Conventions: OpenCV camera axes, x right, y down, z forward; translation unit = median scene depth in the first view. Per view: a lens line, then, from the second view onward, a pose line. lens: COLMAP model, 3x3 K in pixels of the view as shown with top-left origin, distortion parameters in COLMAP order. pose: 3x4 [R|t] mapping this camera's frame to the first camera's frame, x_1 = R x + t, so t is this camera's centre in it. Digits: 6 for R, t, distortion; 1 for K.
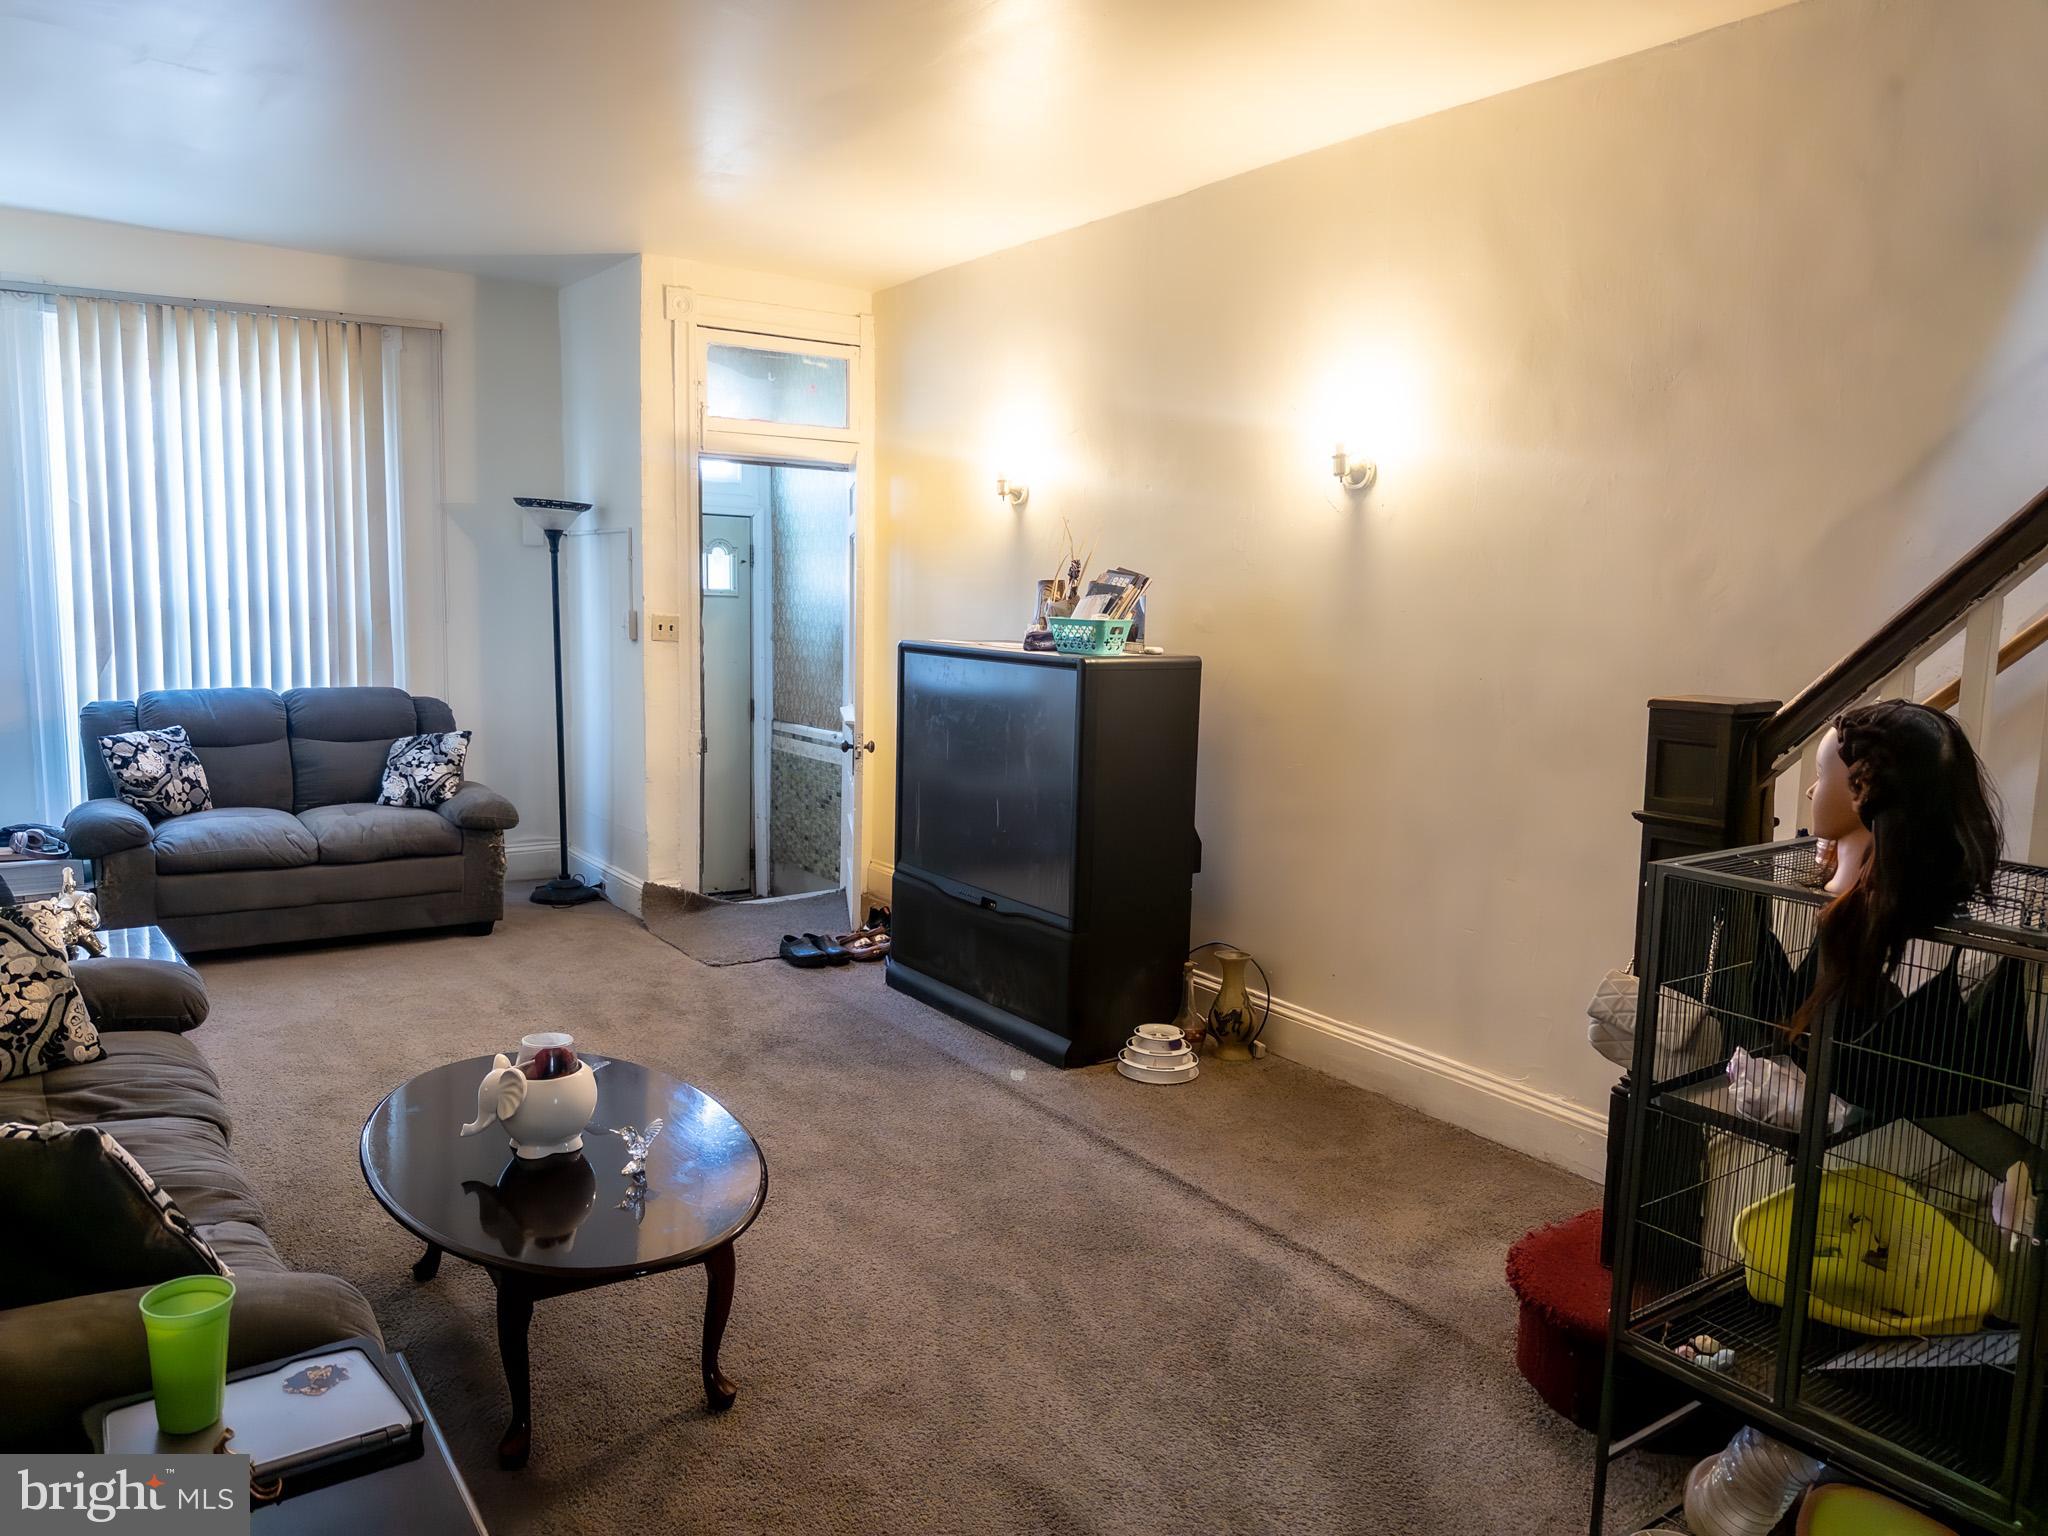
lens RADIAL K [[1448.3, 0, 1024.0], [0, 1448.3, 768.0], [0, 0, 1]] dist [0.001521, -0.001171]
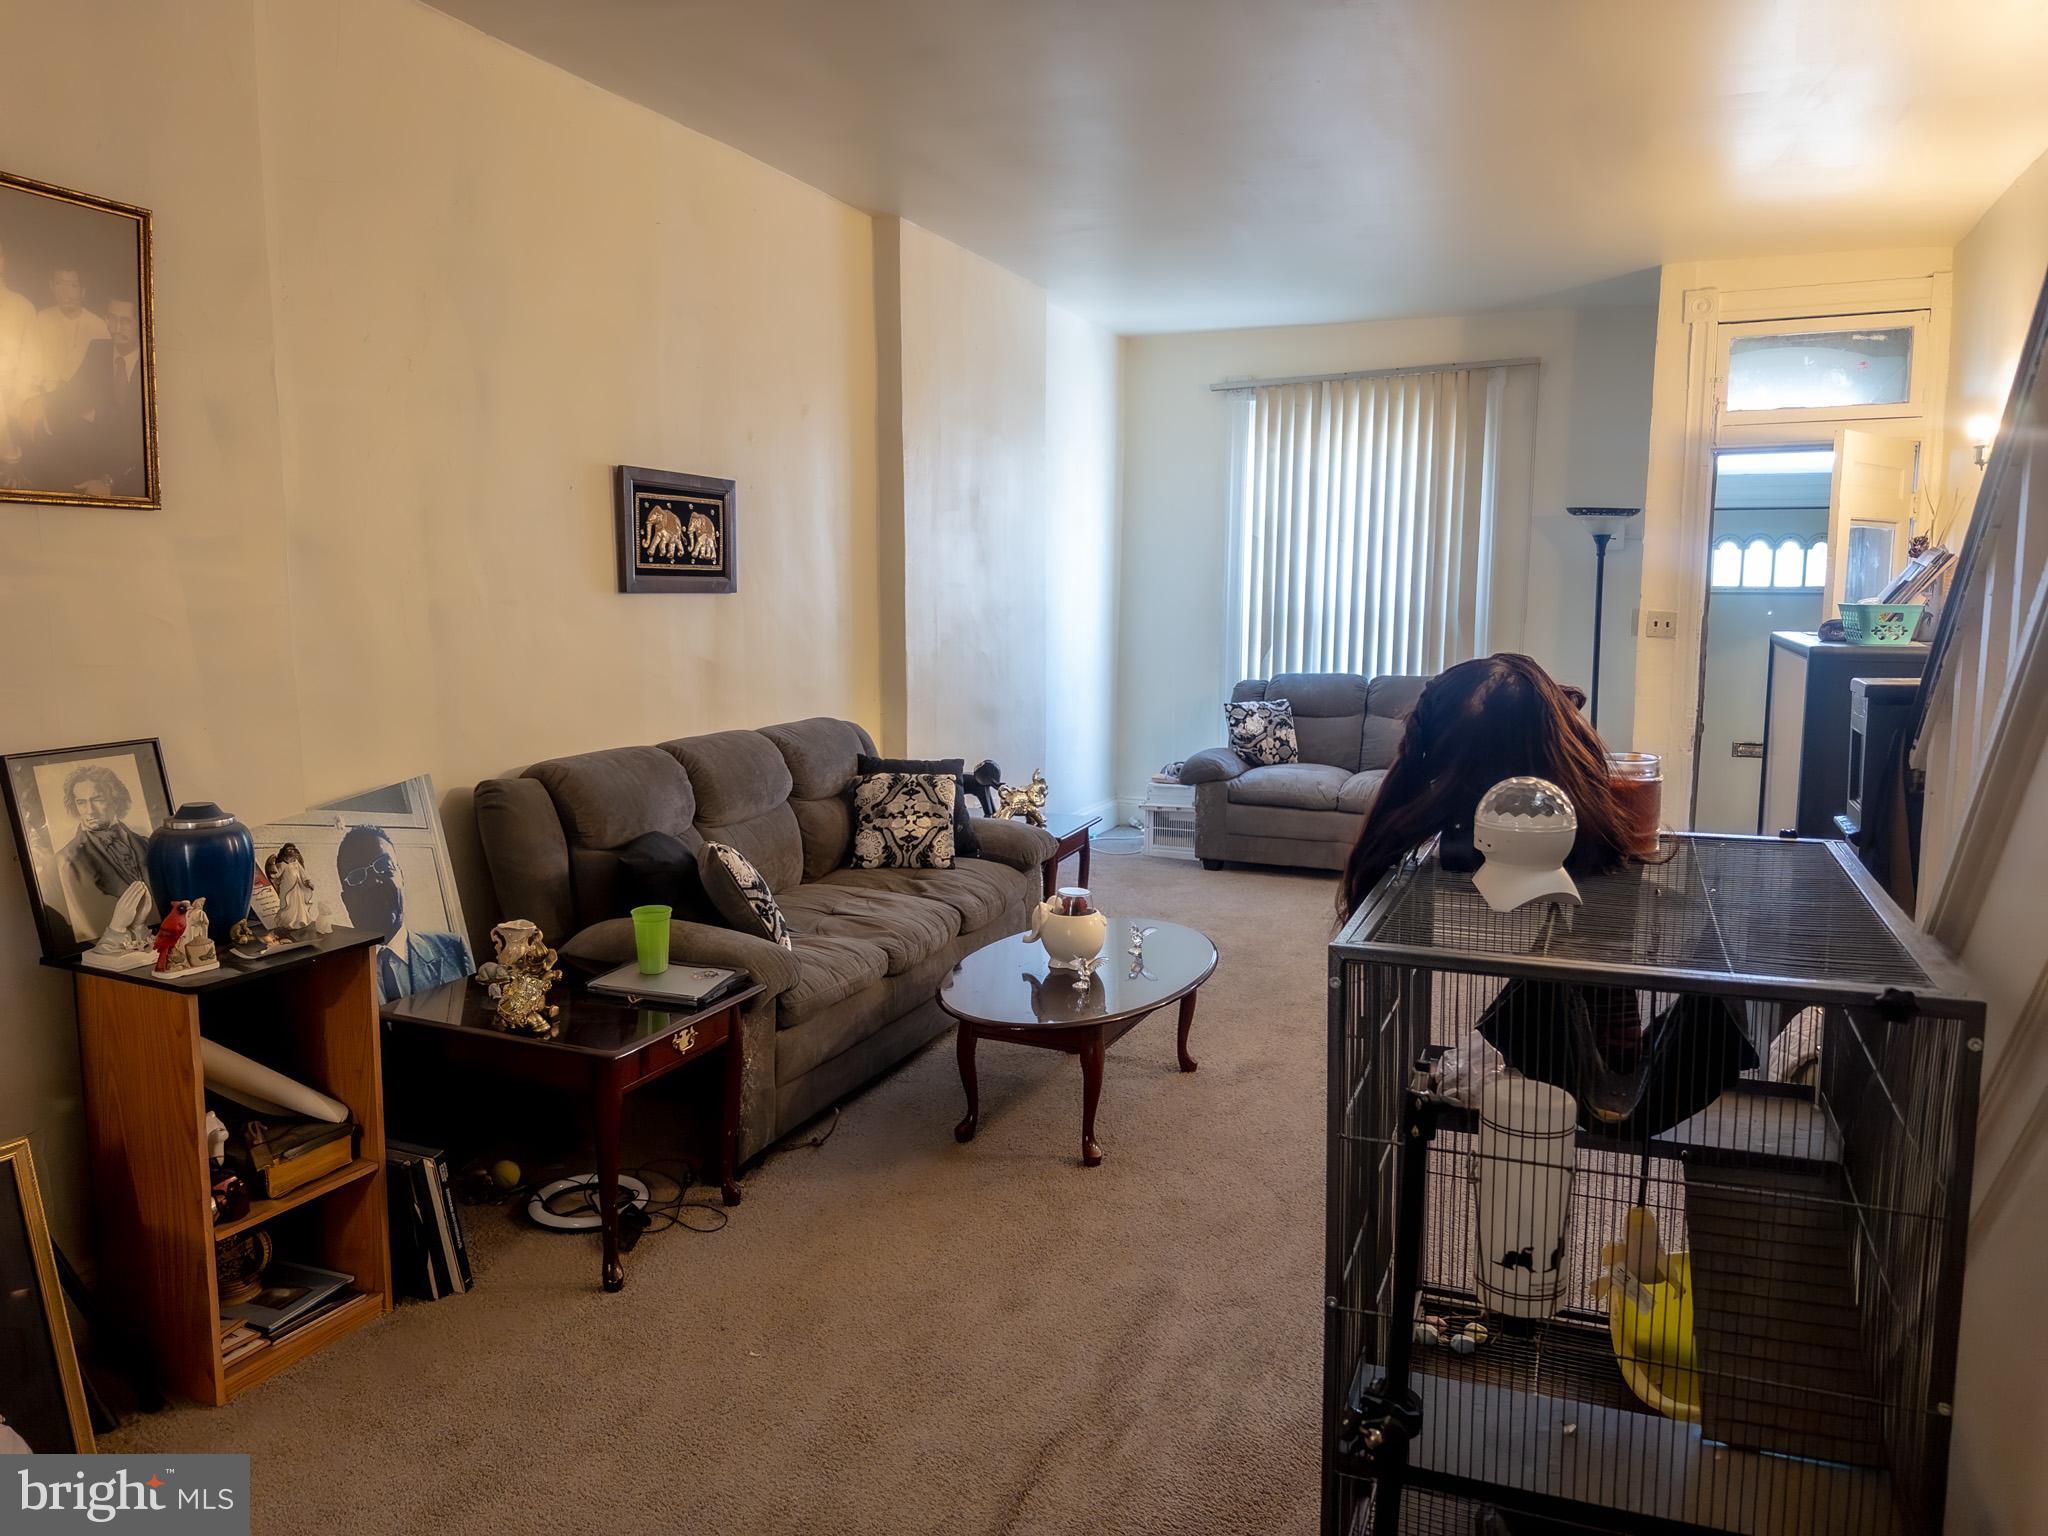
lens RADIAL K [[1448.3, 0, 1024.0], [0, 1448.3, 768.0], [0, 0, 1]] dist [0.001521, -0.001171]
pose [[0.552707, 0.074419, -0.830046, 0.390380], [-0.084732, 0.995862, 0.032865, 0.010381], [0.829057, 0.052167, 0.556725, 0.060569]]
